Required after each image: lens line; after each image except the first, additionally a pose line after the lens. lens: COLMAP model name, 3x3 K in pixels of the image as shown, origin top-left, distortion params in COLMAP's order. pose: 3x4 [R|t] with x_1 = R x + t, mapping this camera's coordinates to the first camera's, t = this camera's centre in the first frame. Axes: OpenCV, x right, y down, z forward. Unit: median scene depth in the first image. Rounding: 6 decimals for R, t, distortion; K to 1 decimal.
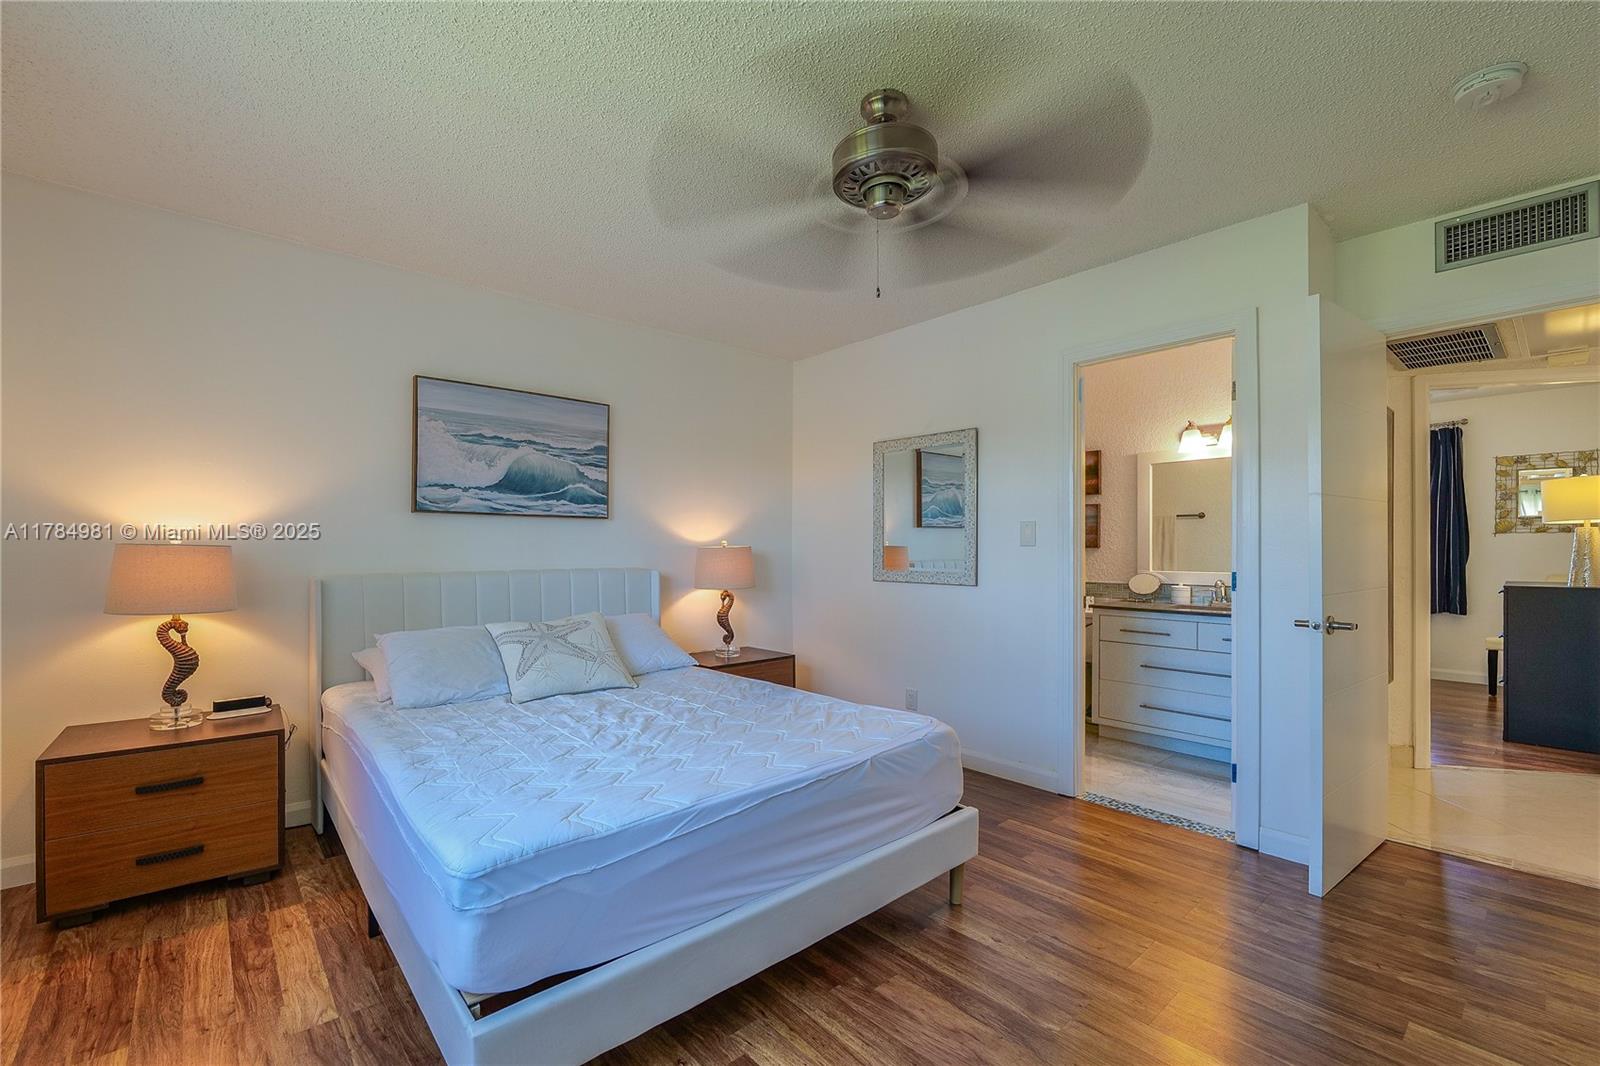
lens RADIAL K [[698.5, 0, 802.2], [0, 698.5, 553.5], [0, 0, 1]] dist [-0.002125, -0.000313]
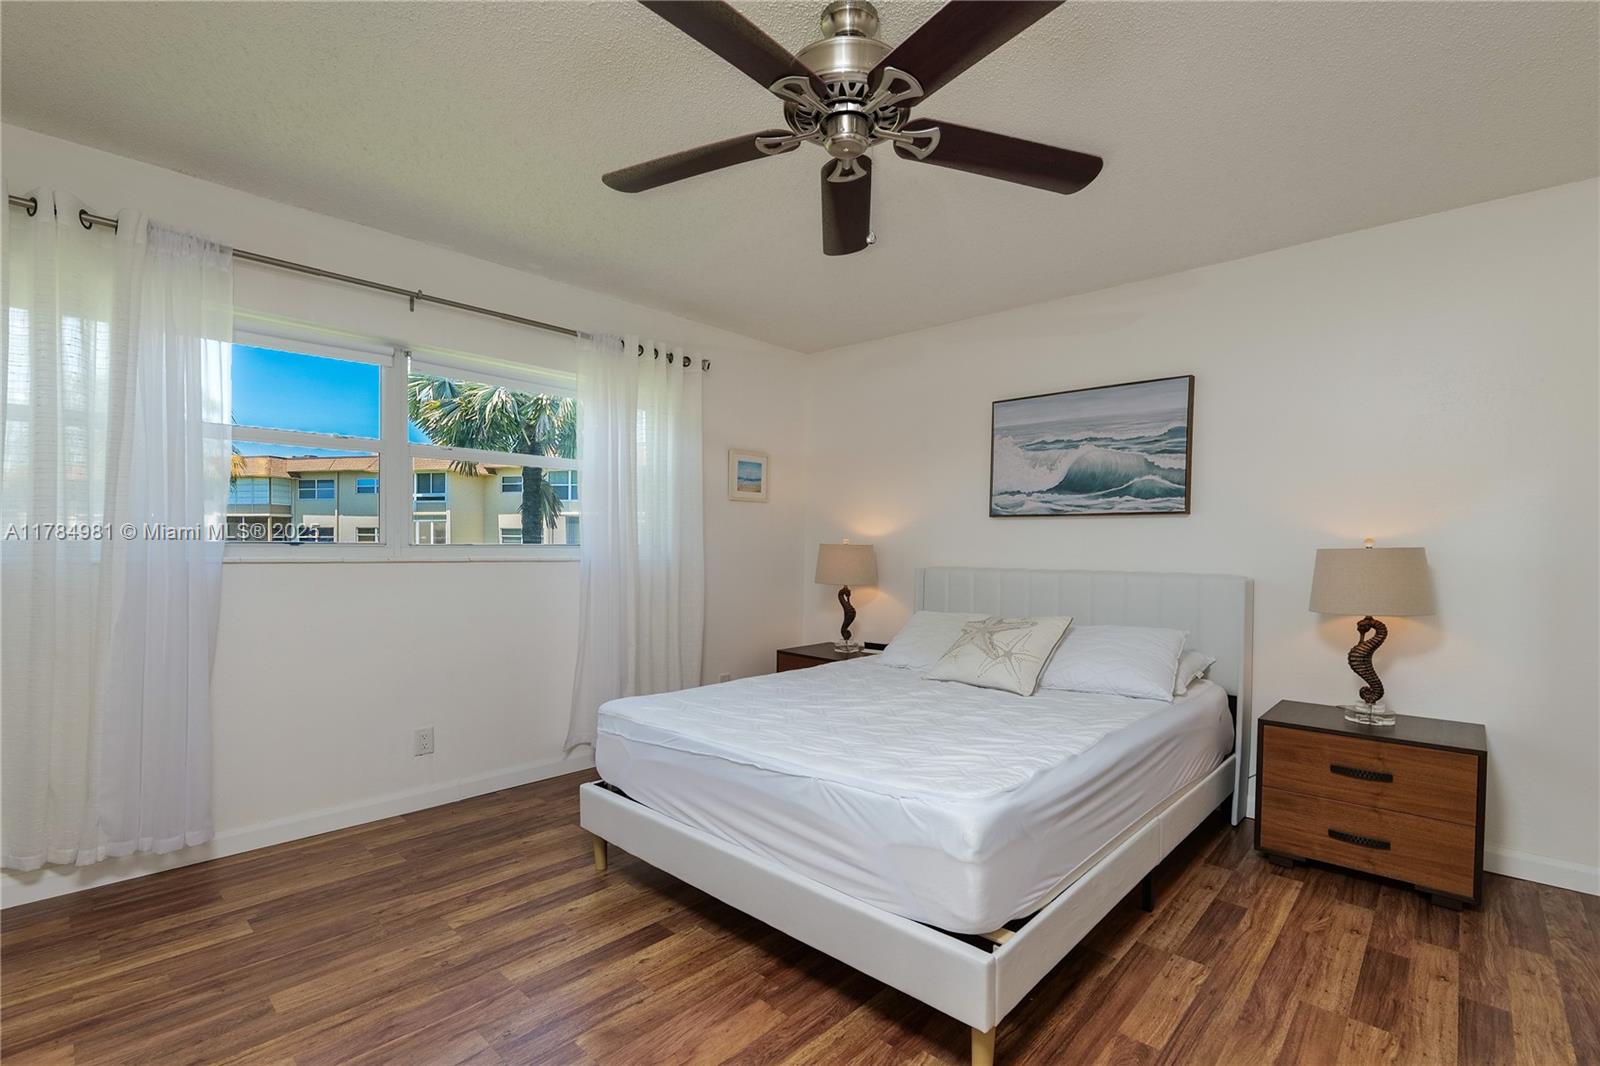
lens RADIAL K [[700.8, 0, 797.9], [0, 700.8, 580.9], [0, 0, 1]] dist [-0.030369, 0.000197]
pose [[0.091058, 0.048520, -0.994663, 0.552785], [-0.016029, 0.998754, 0.047253, -0.001596], [0.995717, 0.011641, 0.091723, 0.509838]]
